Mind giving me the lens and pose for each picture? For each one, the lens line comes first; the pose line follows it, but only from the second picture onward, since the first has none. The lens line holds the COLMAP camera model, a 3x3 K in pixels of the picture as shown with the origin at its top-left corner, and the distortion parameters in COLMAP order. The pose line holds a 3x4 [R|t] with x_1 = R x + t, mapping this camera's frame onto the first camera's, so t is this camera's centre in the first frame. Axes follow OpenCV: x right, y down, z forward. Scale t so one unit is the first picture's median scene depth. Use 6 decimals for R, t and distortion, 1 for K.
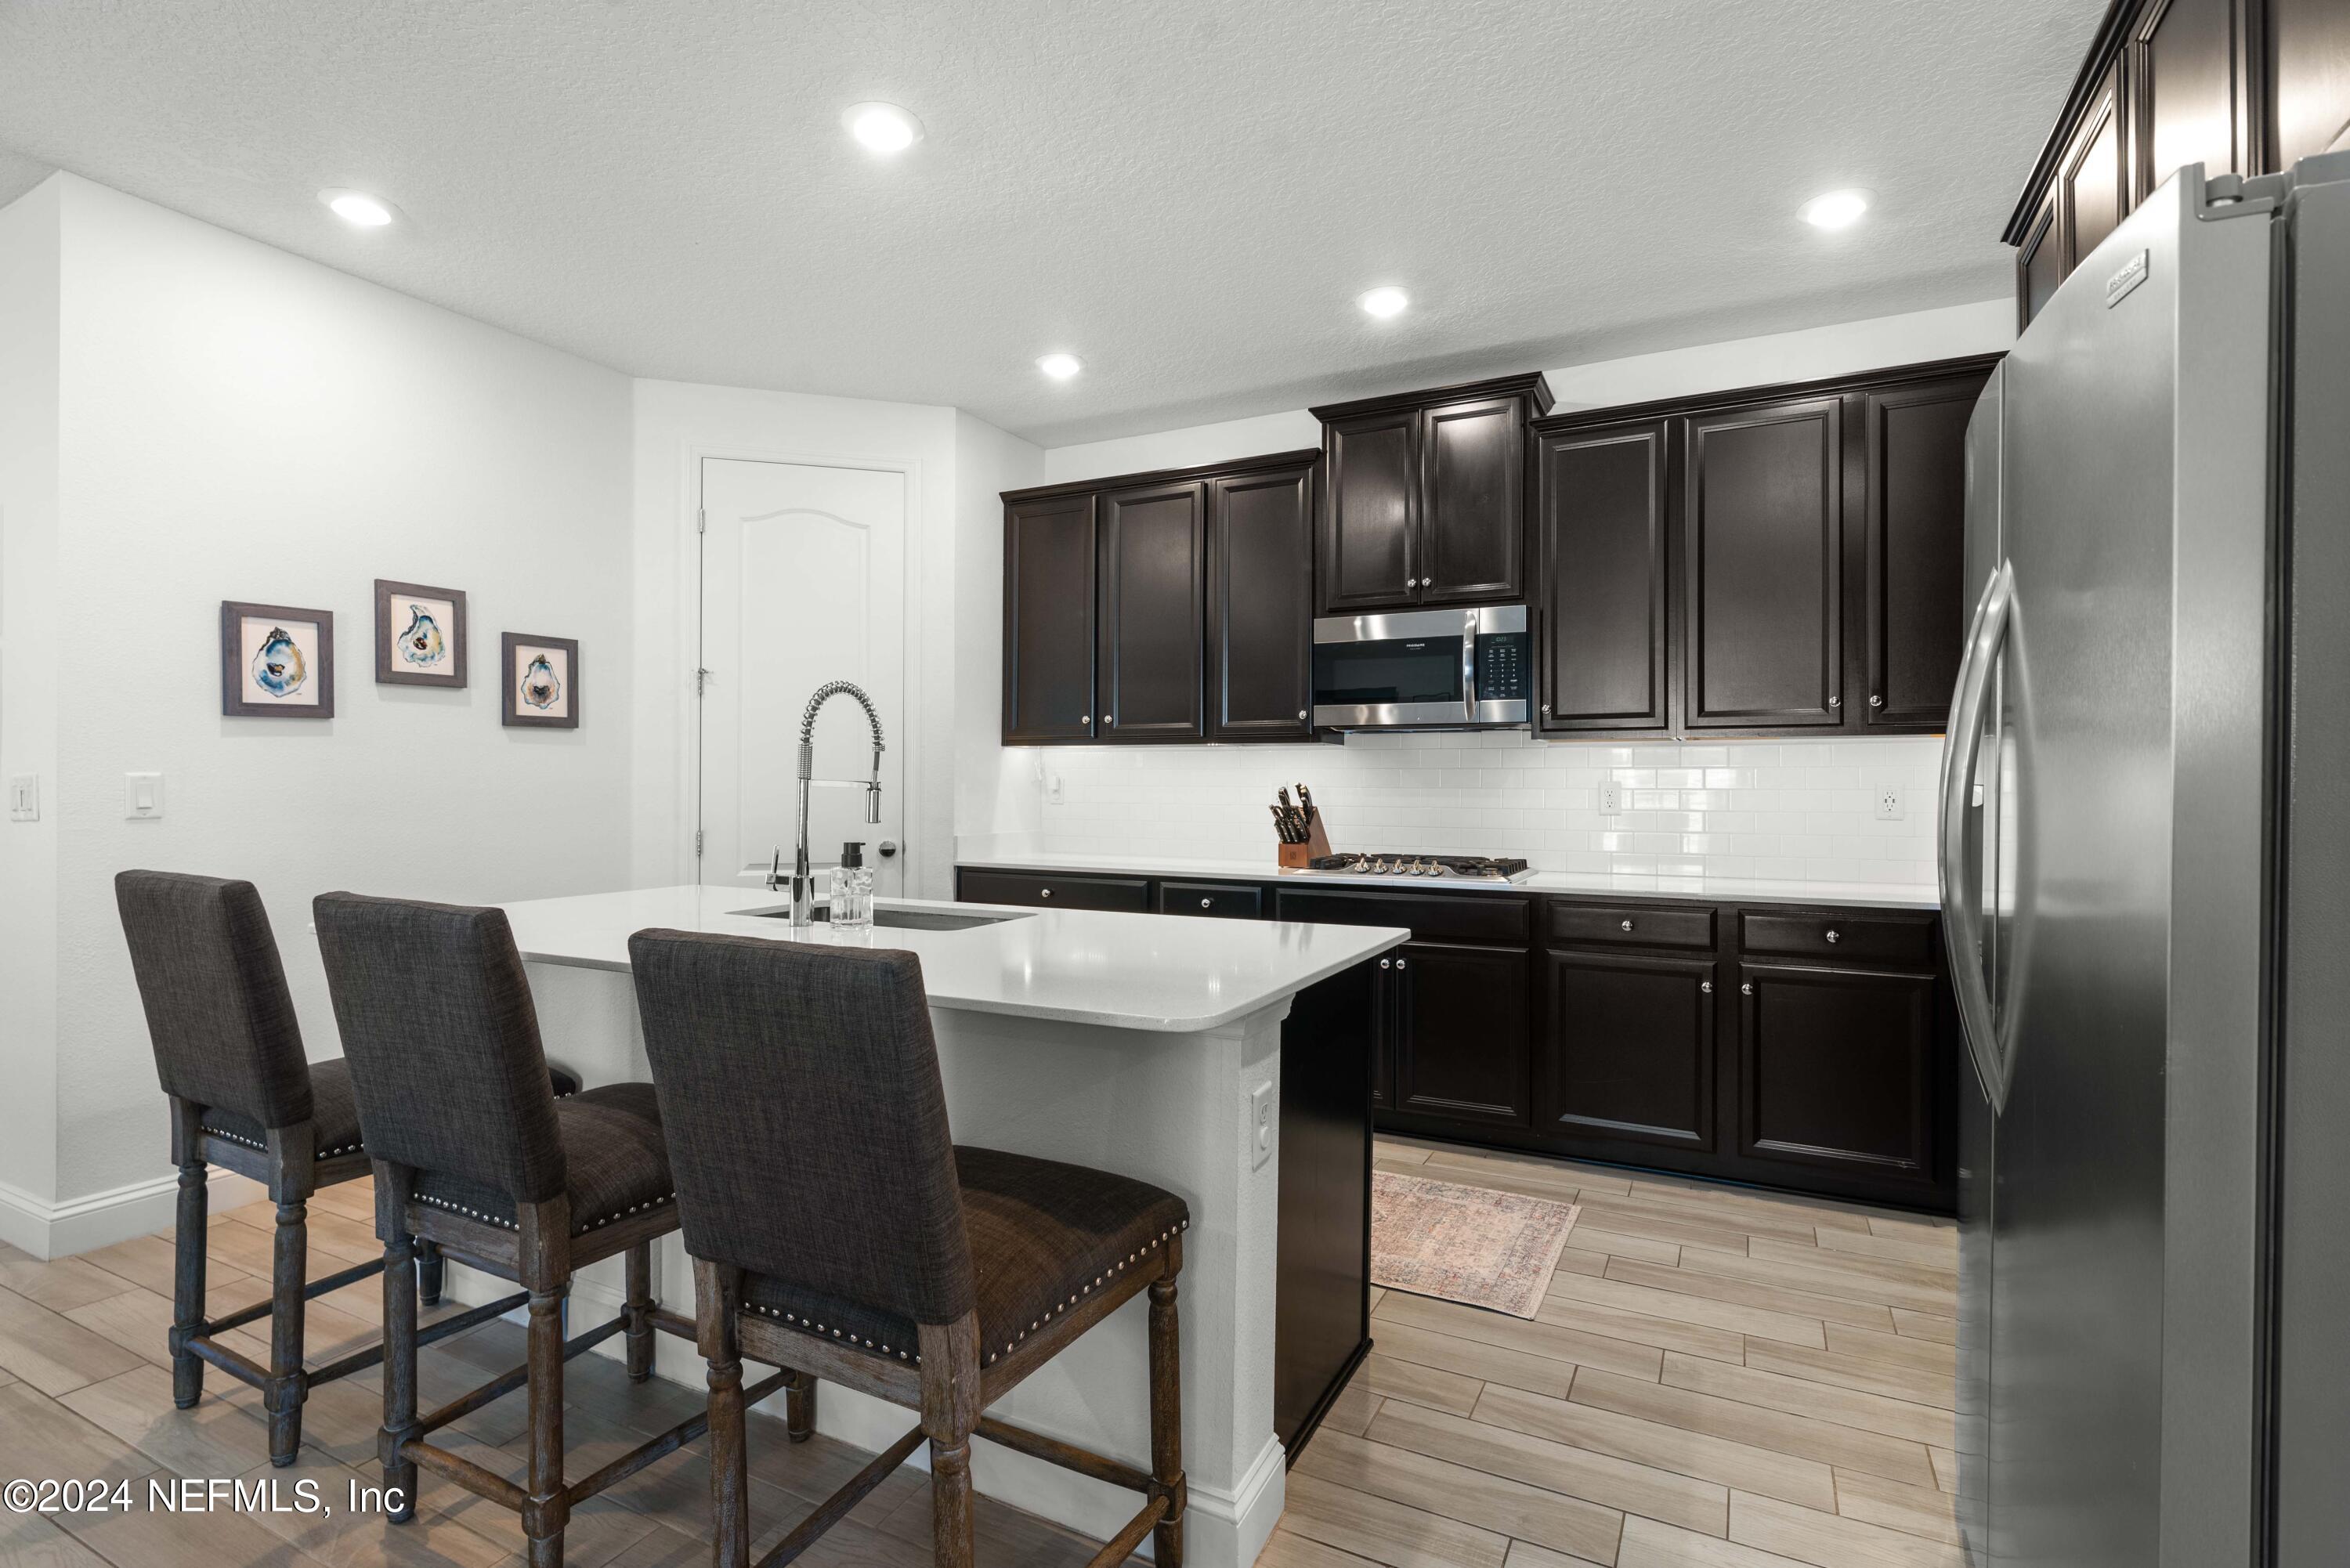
lens RADIAL K [[1083.1, 0, 1173.9], [0, 1083.1, 780.1], [0, 0, 1]] dist [-0.022079, -0.000360]
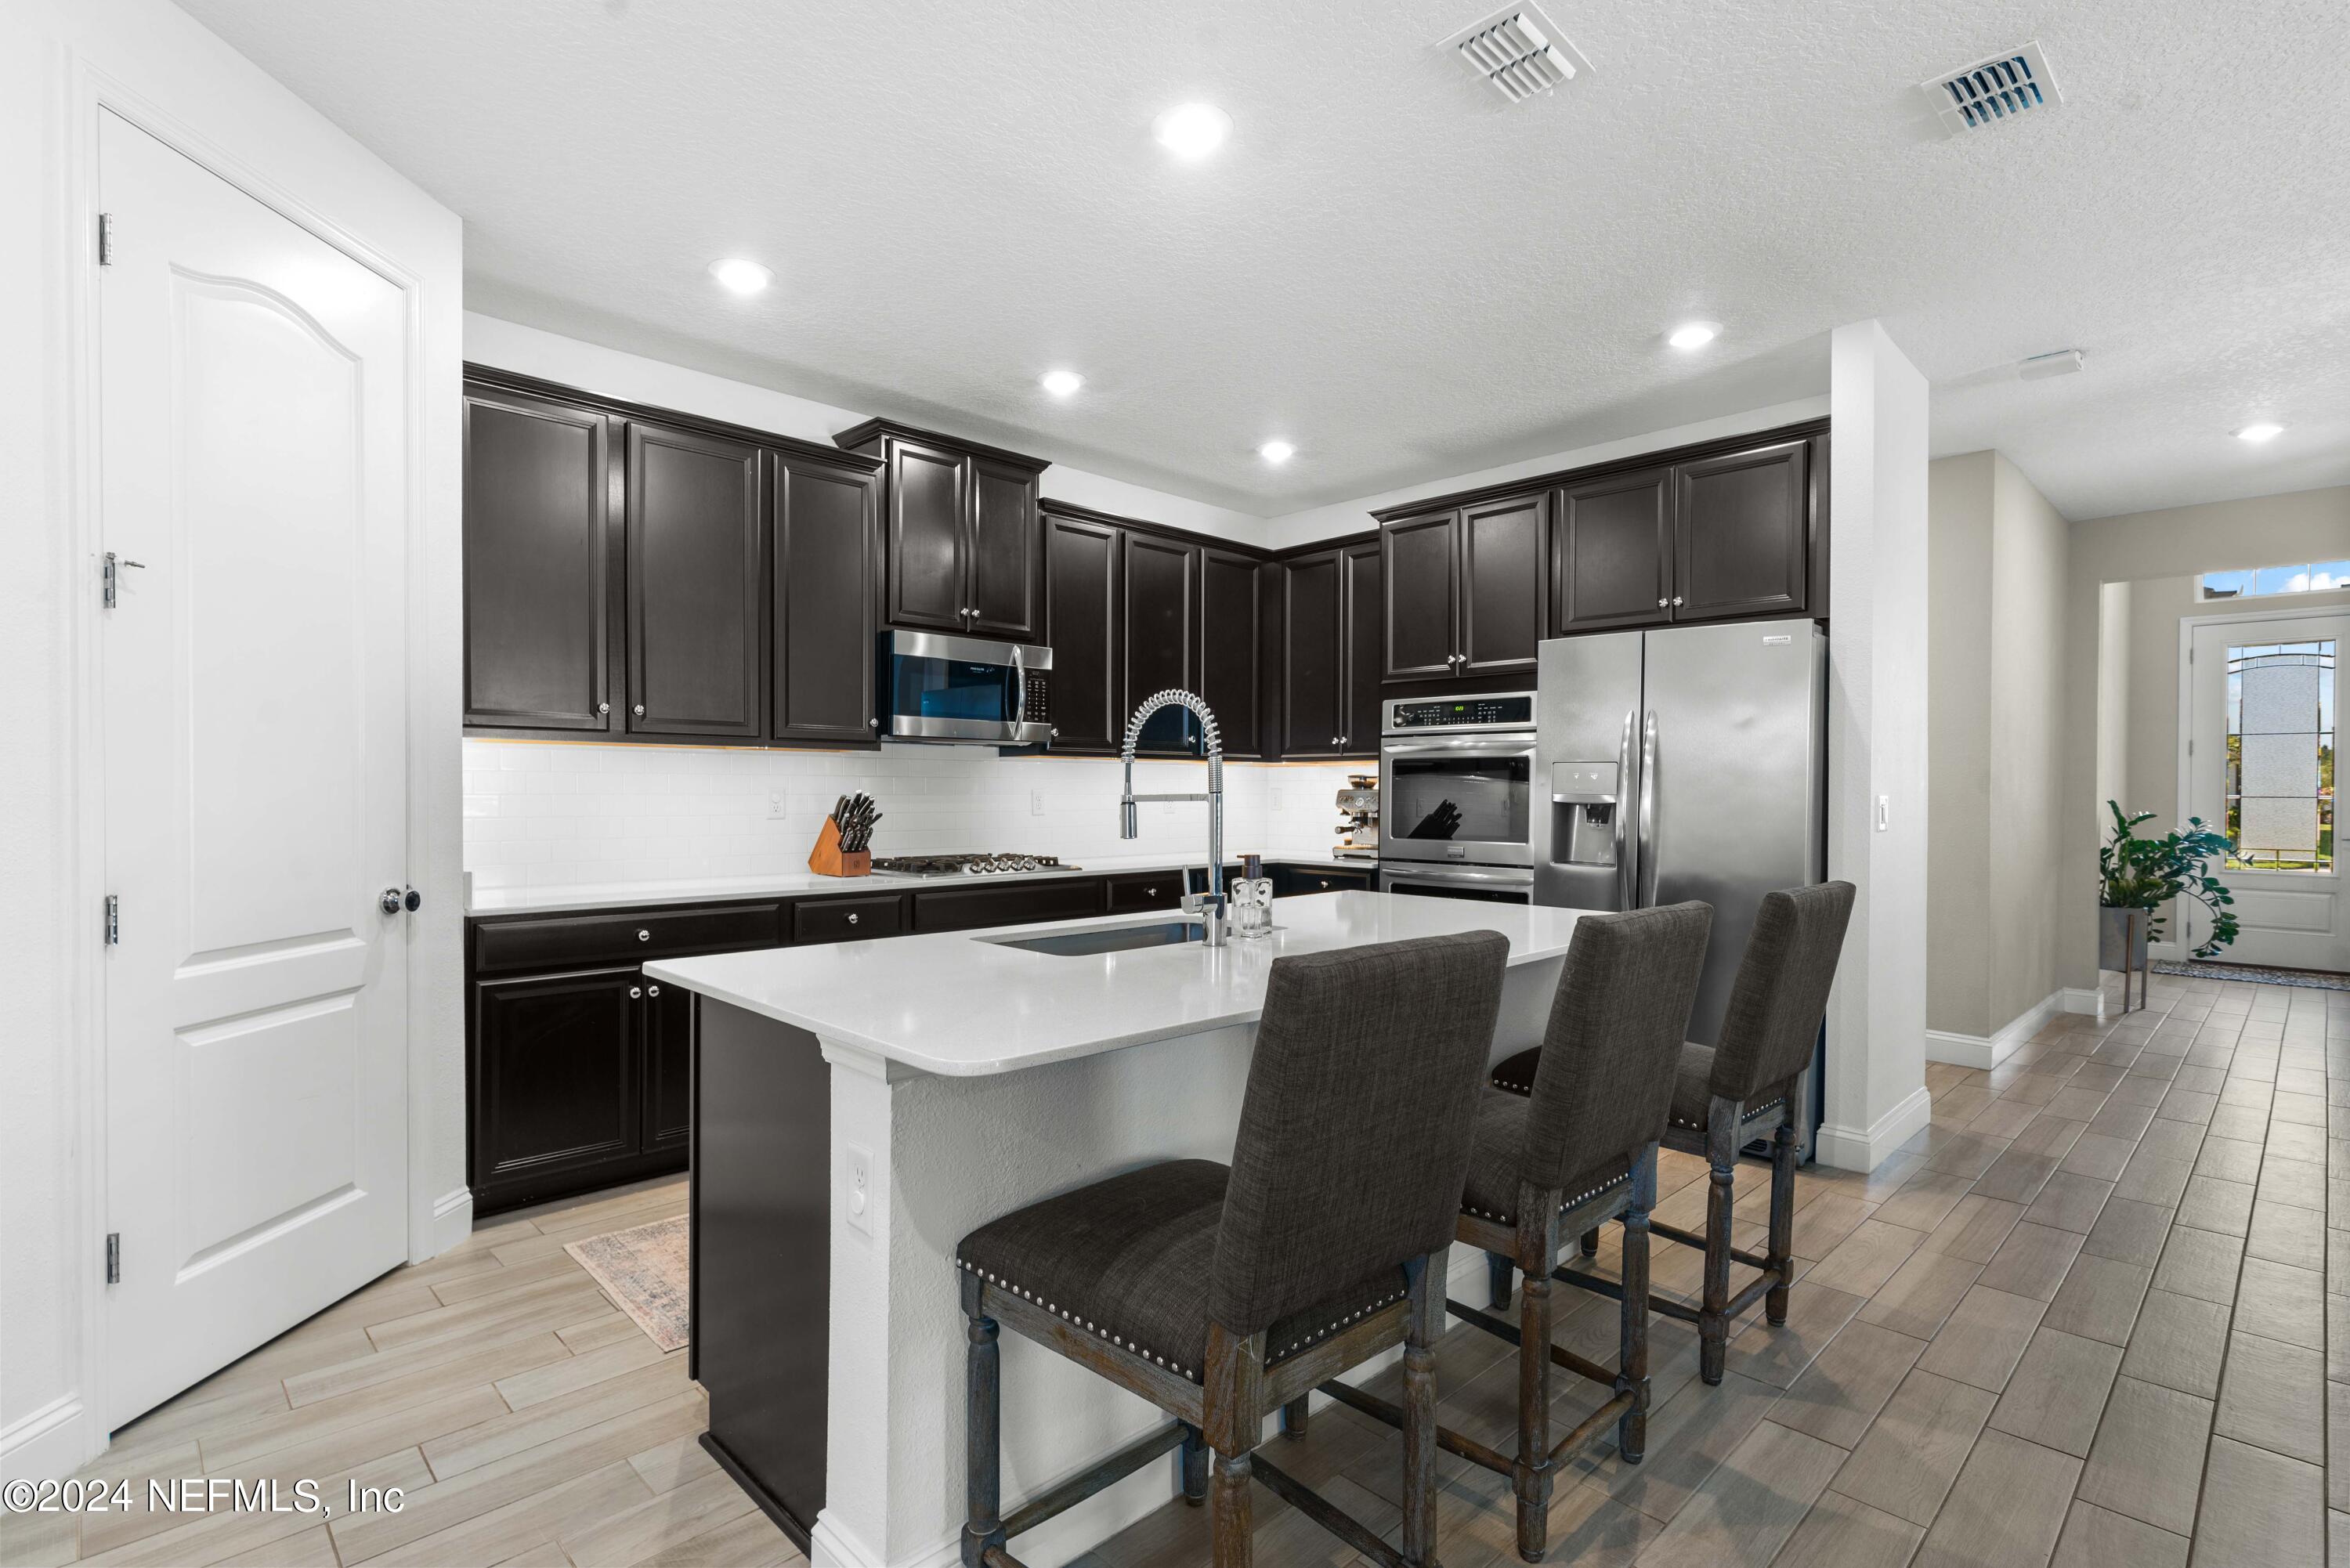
lens RADIAL K [[1083.1, 0, 1177.6], [0, 1083.1, 792.4], [0, 0, 1]] dist [-0.022079, -0.000360]
pose [[0.323740, -0.004665, 0.946134, -0.736082], [-0.006919, 0.999949, 0.007298, -0.005339], [-0.946121, -0.008909, 0.323692, 0.410011]]
